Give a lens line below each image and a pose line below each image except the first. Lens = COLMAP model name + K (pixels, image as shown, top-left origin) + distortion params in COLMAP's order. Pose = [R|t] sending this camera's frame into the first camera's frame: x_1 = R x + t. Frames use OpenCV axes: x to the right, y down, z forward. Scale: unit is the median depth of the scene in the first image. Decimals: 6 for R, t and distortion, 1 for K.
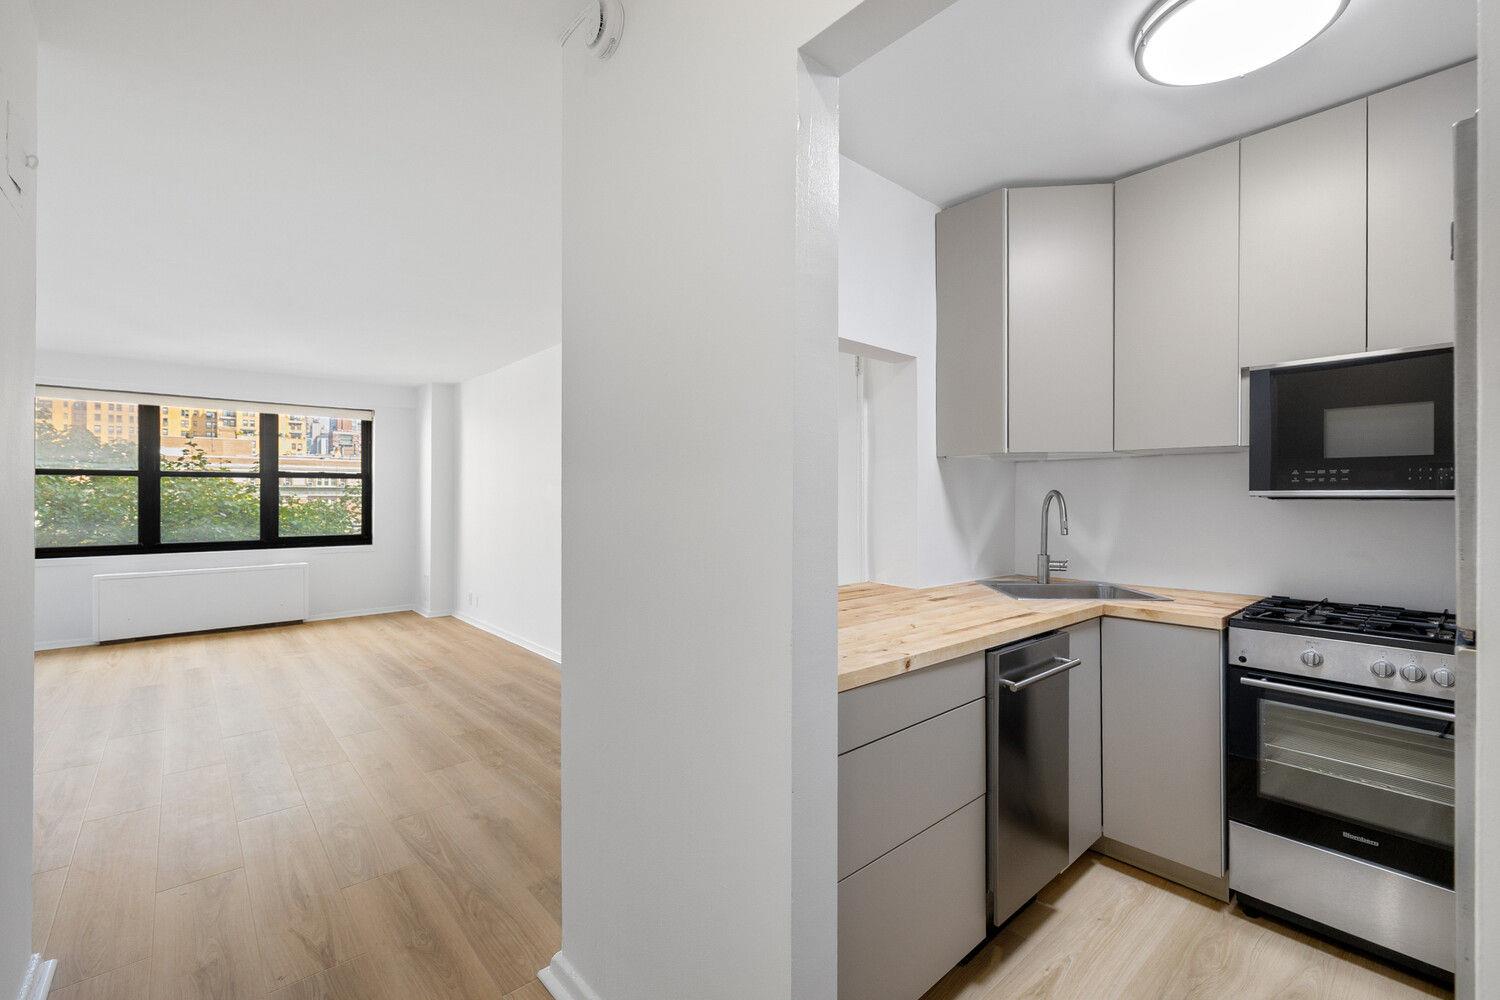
lens RADIAL K [[644.1, 0, 751.9], [0, 644.1, 496.7], [0, 0, 1]] dist [0.000495, 0.000172]
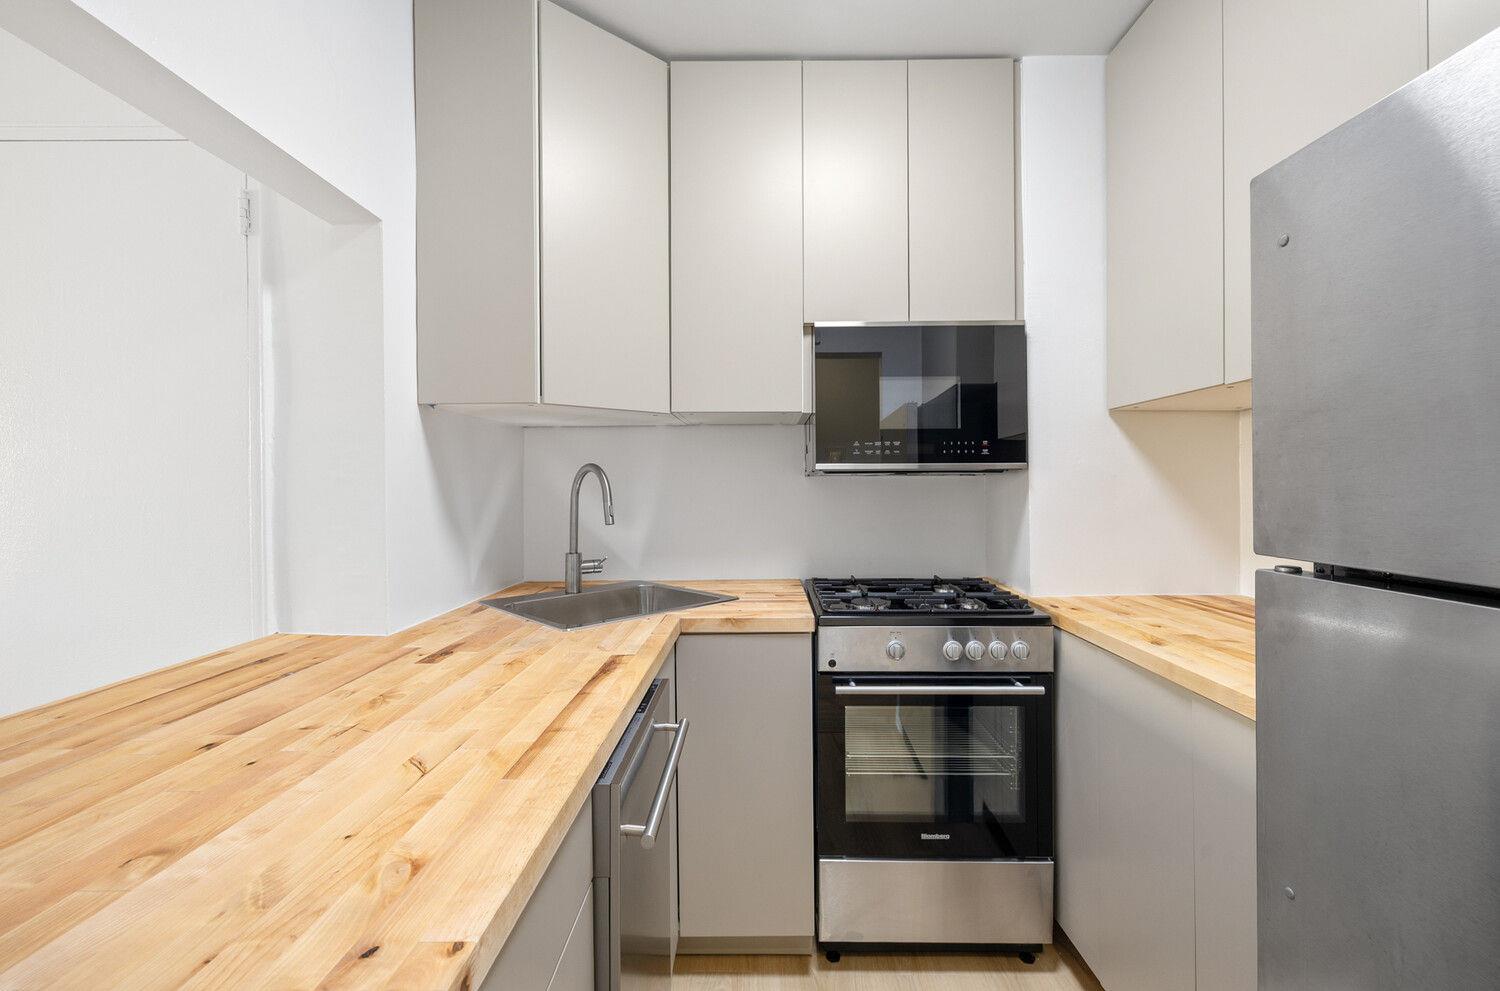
lens RADIAL K [[629.7, 0, 754.6], [0, 629.7, 480.7], [0, 0, 1]] dist [0.000085, 0.000079]
pose [[0.667344, -0.003825, 0.744740, 0.082764], [0.006334, 0.999980, -0.000540, 0.013963], [-0.744723, 0.005078, 0.667354, 0.511234]]
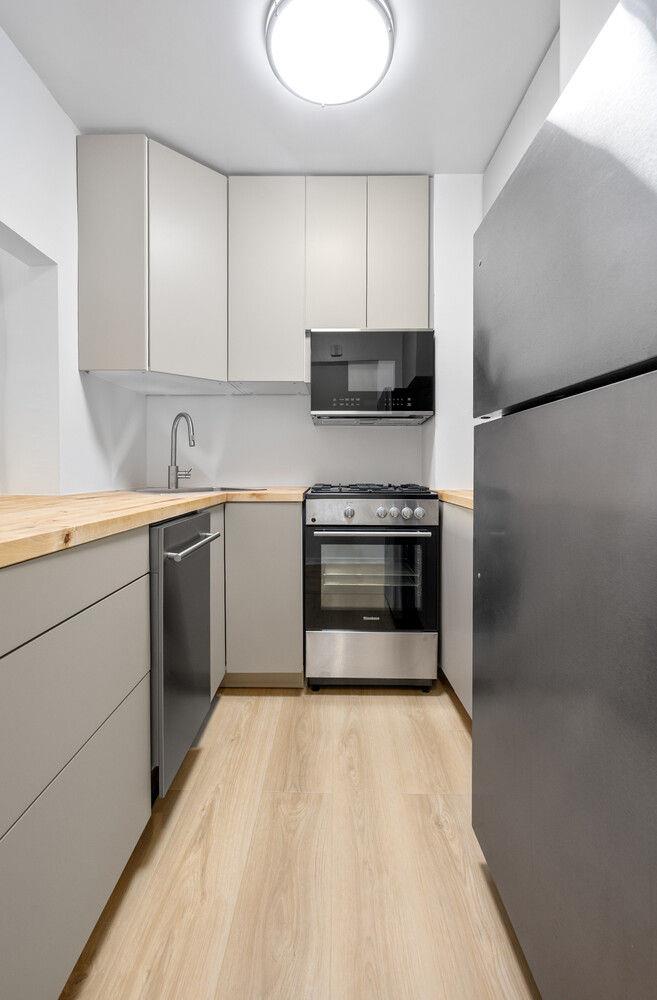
lens RADIAL K [[430.4, 0, 327.2], [0, 430.4, 471.6], [0, 0, 1]] dist [-0.000245, -0.000054]
pose [[0.670535, -0.006818, 0.741847, 0.049321], [-0.000391, 0.999954, 0.009544, 0.127977], [-0.741878, -0.006690, 0.670502, 0.305952]]
